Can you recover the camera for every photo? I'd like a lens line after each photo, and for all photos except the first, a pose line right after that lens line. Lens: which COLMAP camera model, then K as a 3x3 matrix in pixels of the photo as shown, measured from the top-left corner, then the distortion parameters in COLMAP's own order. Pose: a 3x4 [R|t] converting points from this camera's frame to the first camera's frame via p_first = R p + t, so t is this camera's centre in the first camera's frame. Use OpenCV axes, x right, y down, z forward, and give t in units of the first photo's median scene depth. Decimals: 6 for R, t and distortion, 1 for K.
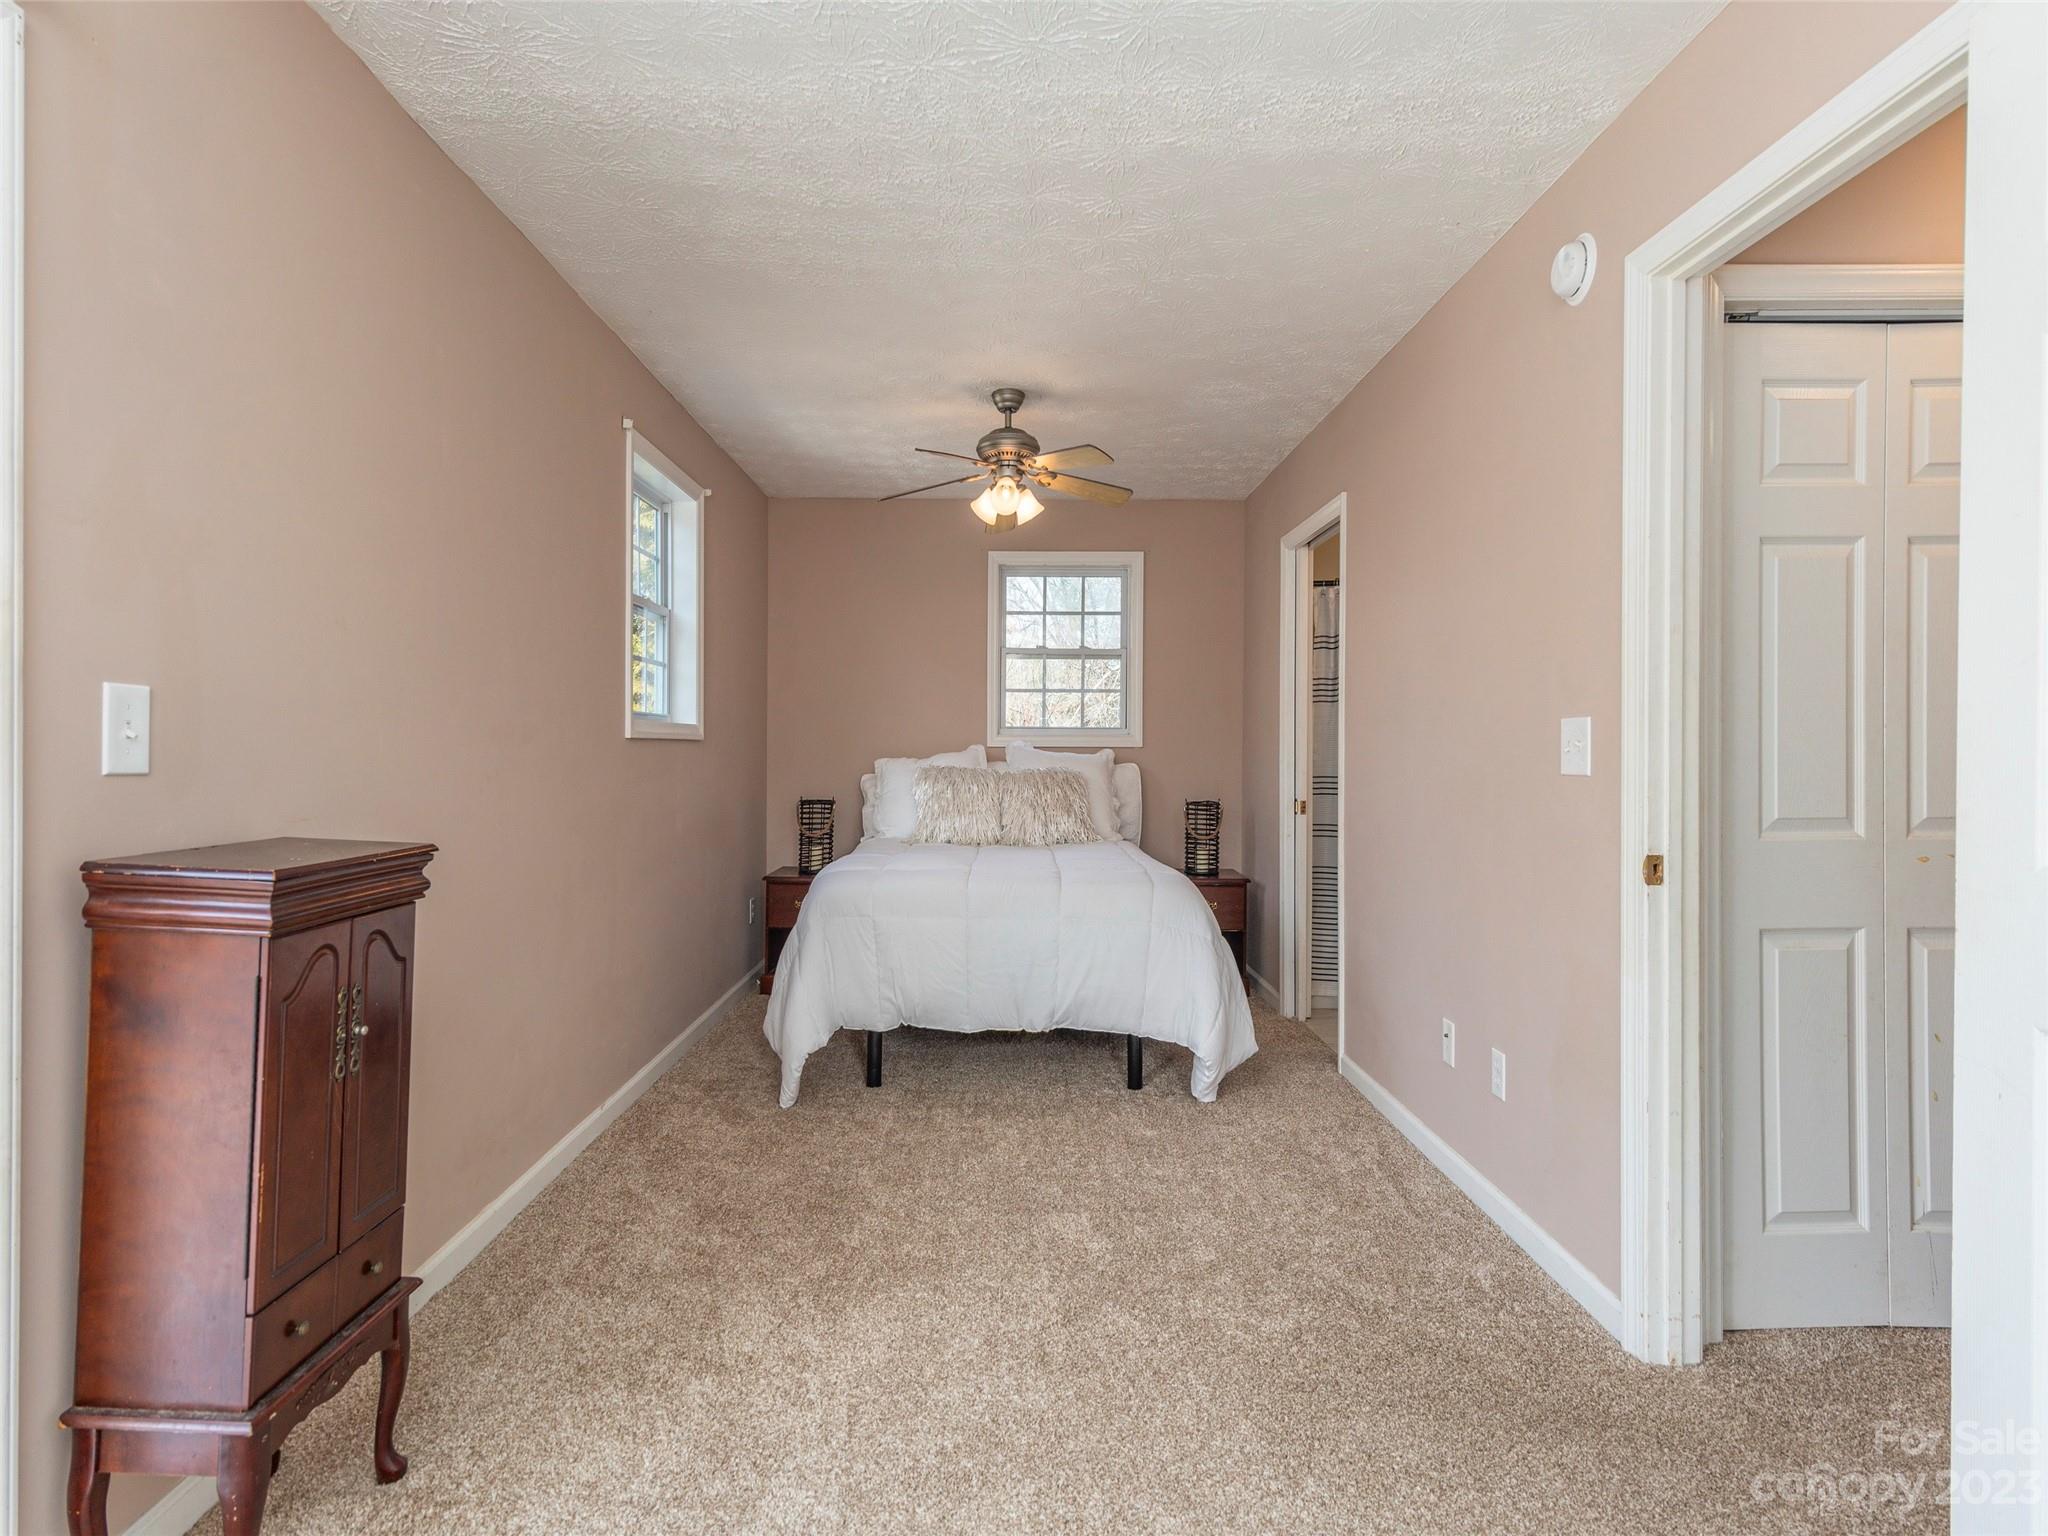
lens RADIAL K [[1018.8, 0, 968.7], [0, 1018.8, 743.6], [0, 0, 1]] dist [0.011762, -0.000802]
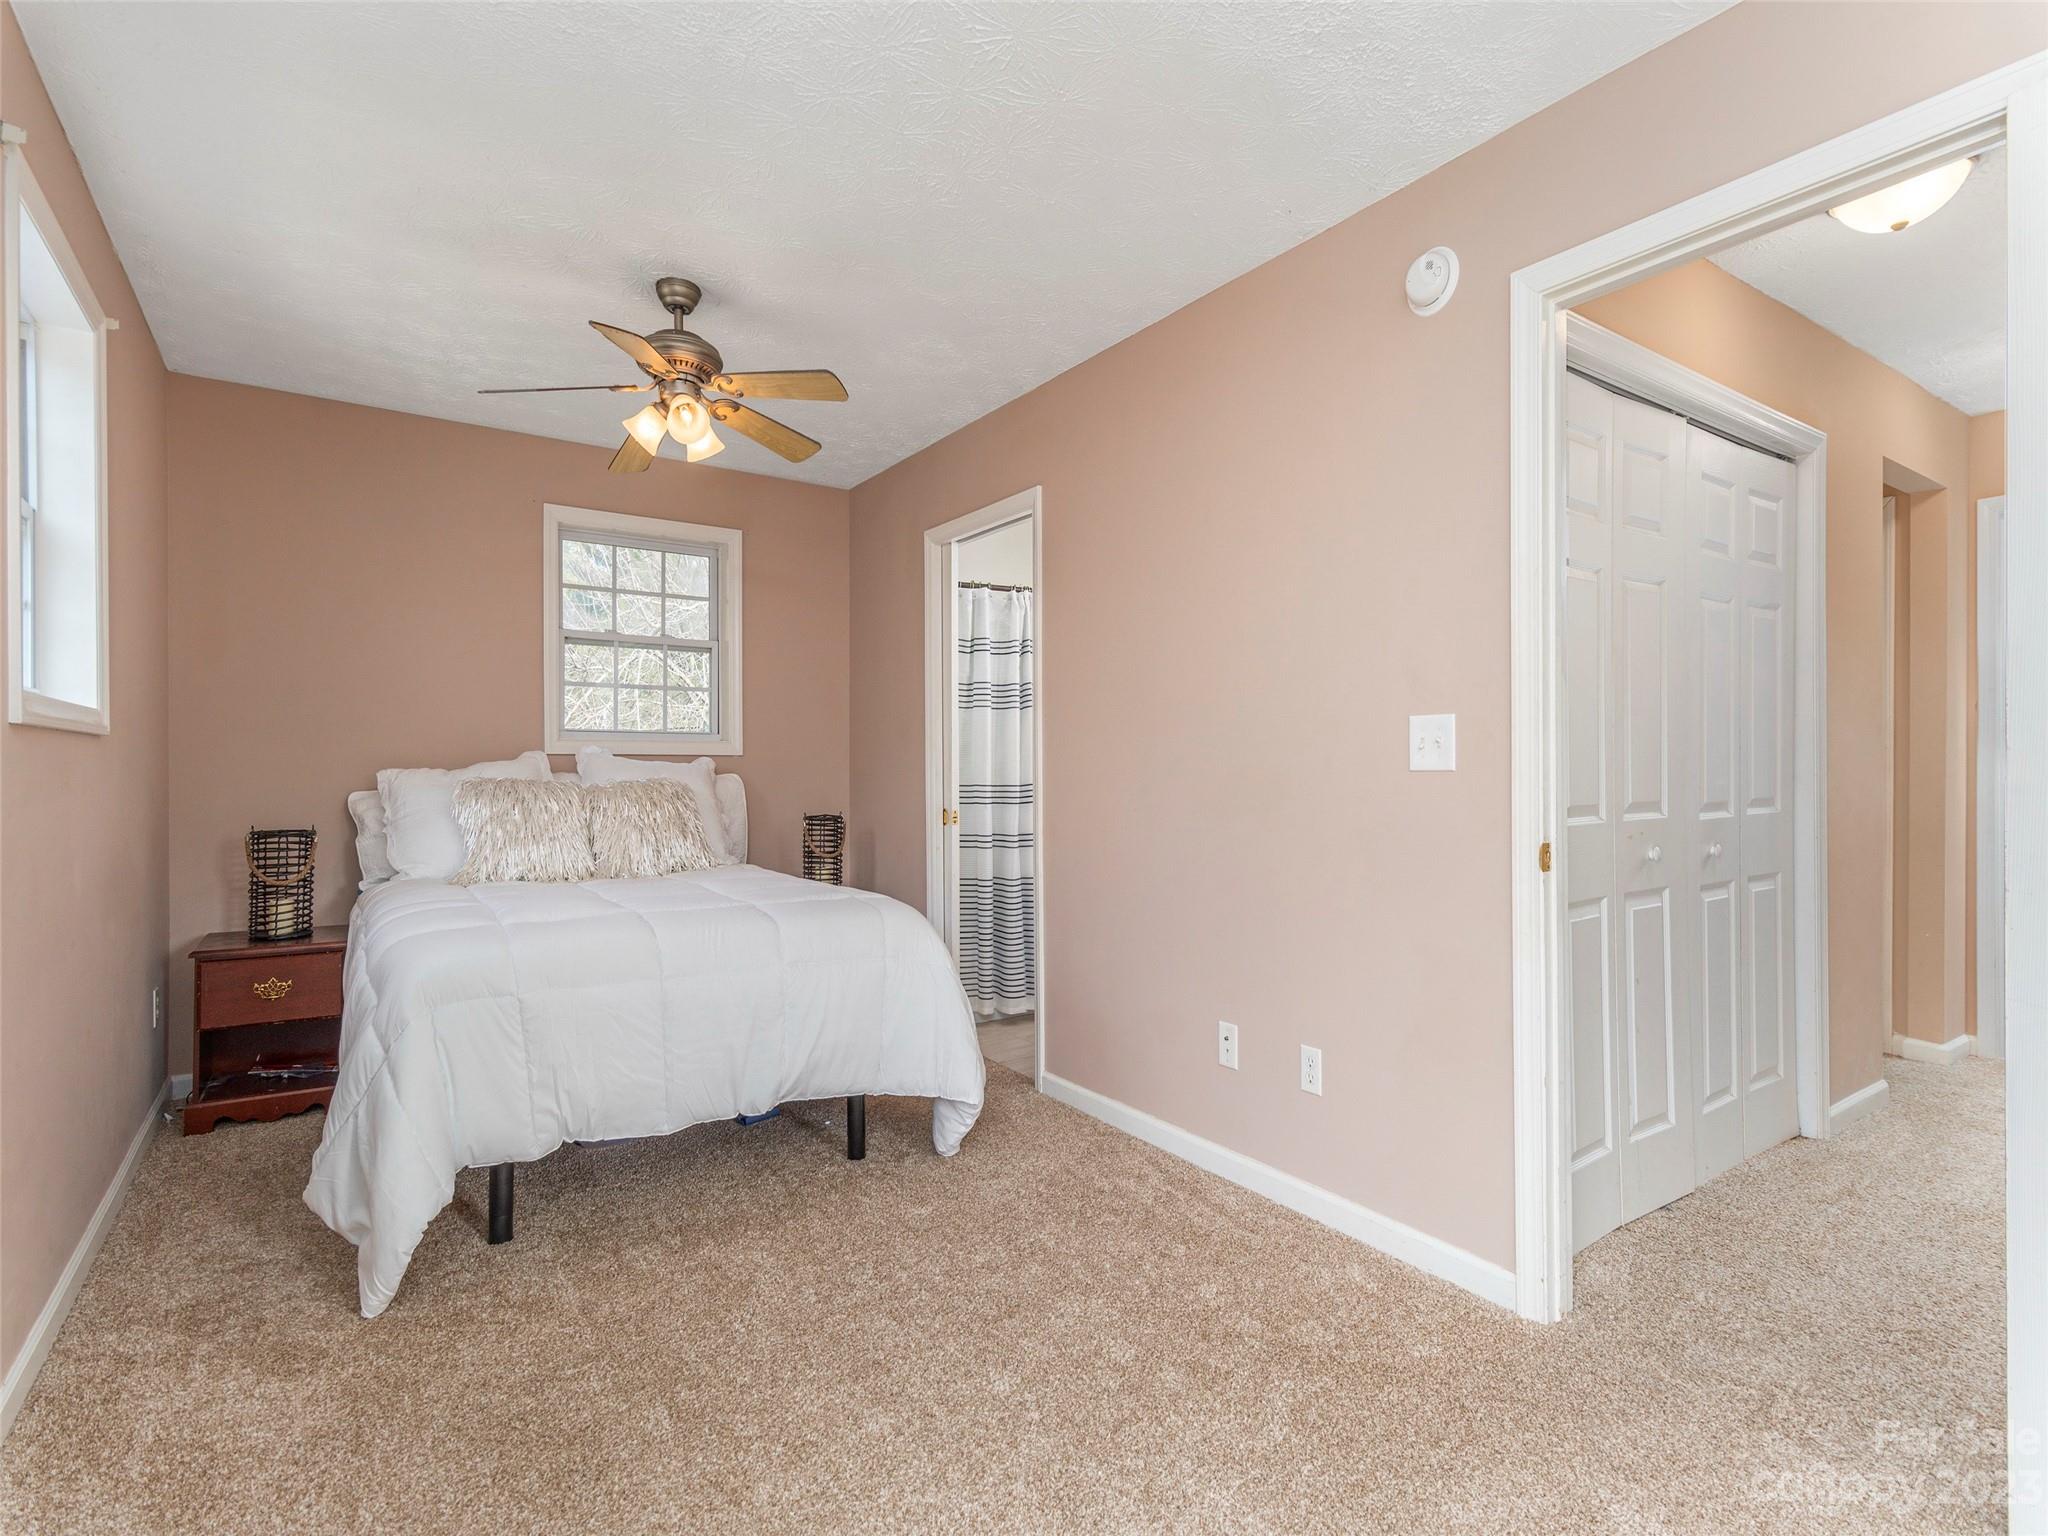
lens RADIAL K [[1001.3, 0, 995.1], [0, 1001.3, 767.0], [0, 0, 1]] dist [0.007865, 0.000399]
pose [[0.816140, -0.001017, 0.577853, -0.213590], [-0.001100, 0.999994, 0.003313, 0.014962], [-0.577853, -0.003340, 0.816134, 0.260225]]
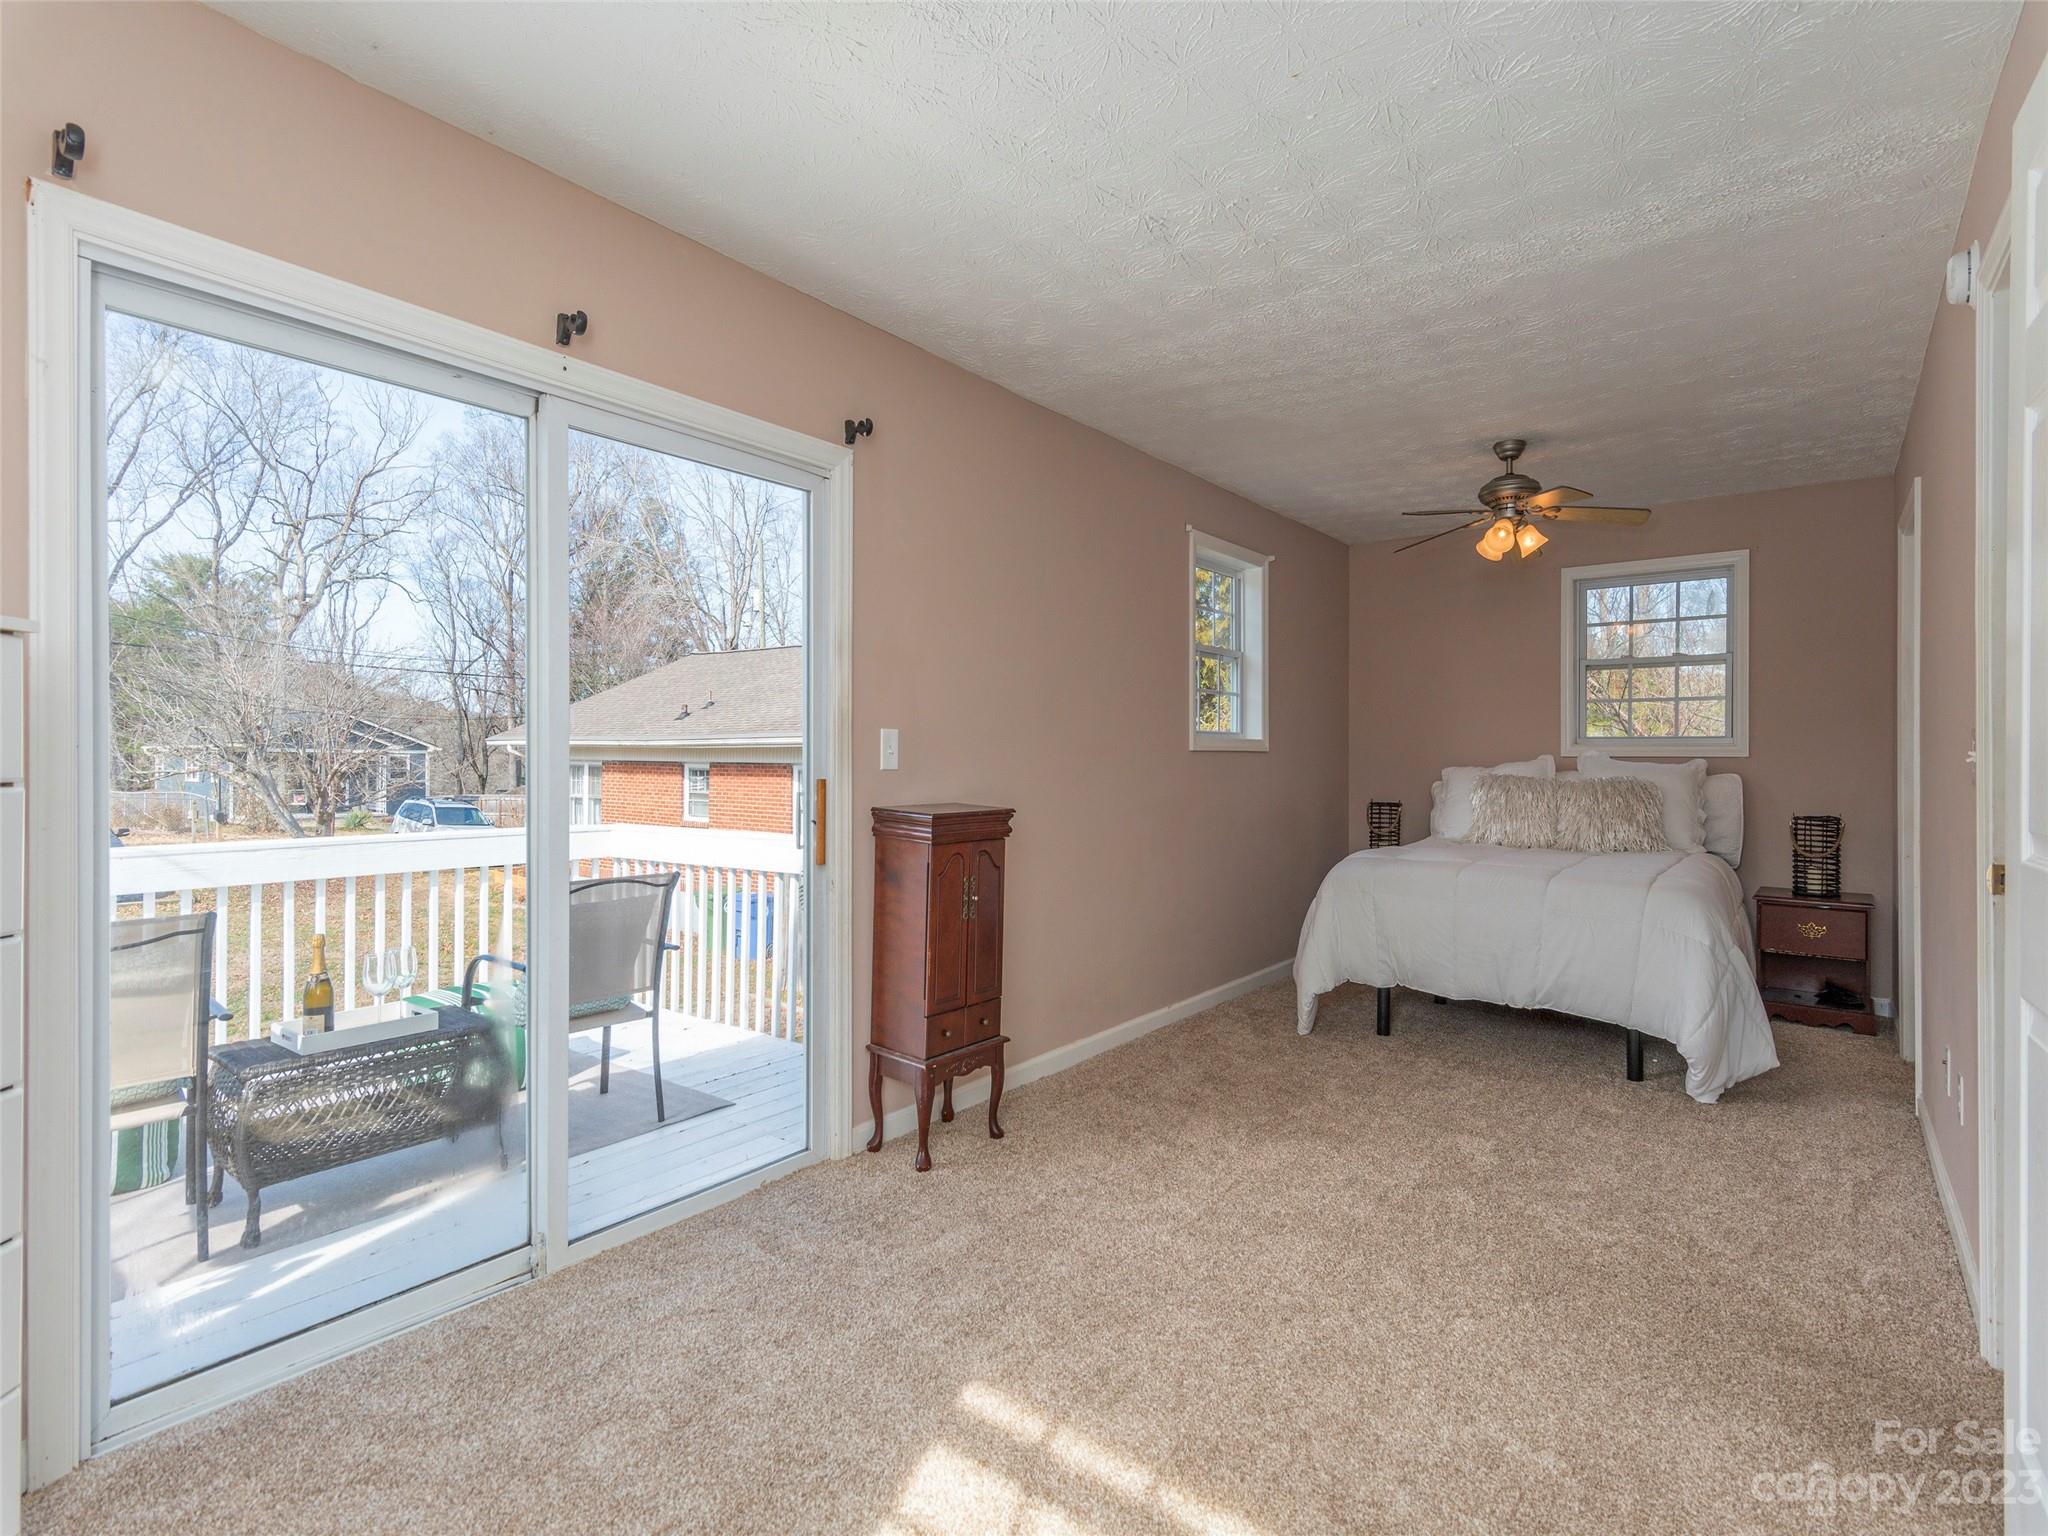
lens RADIAL K [[960.2, 0, 984.4], [0, 960.2, 741.2], [0, 0, 1]] dist [0.012097, 0.000027]
pose [[0.777816, -0.010569, -0.628403, 0.265880], [0.002665, 0.999905, -0.013519, -0.001105], [0.628486, 0.008840, 0.777770, -0.199905]]
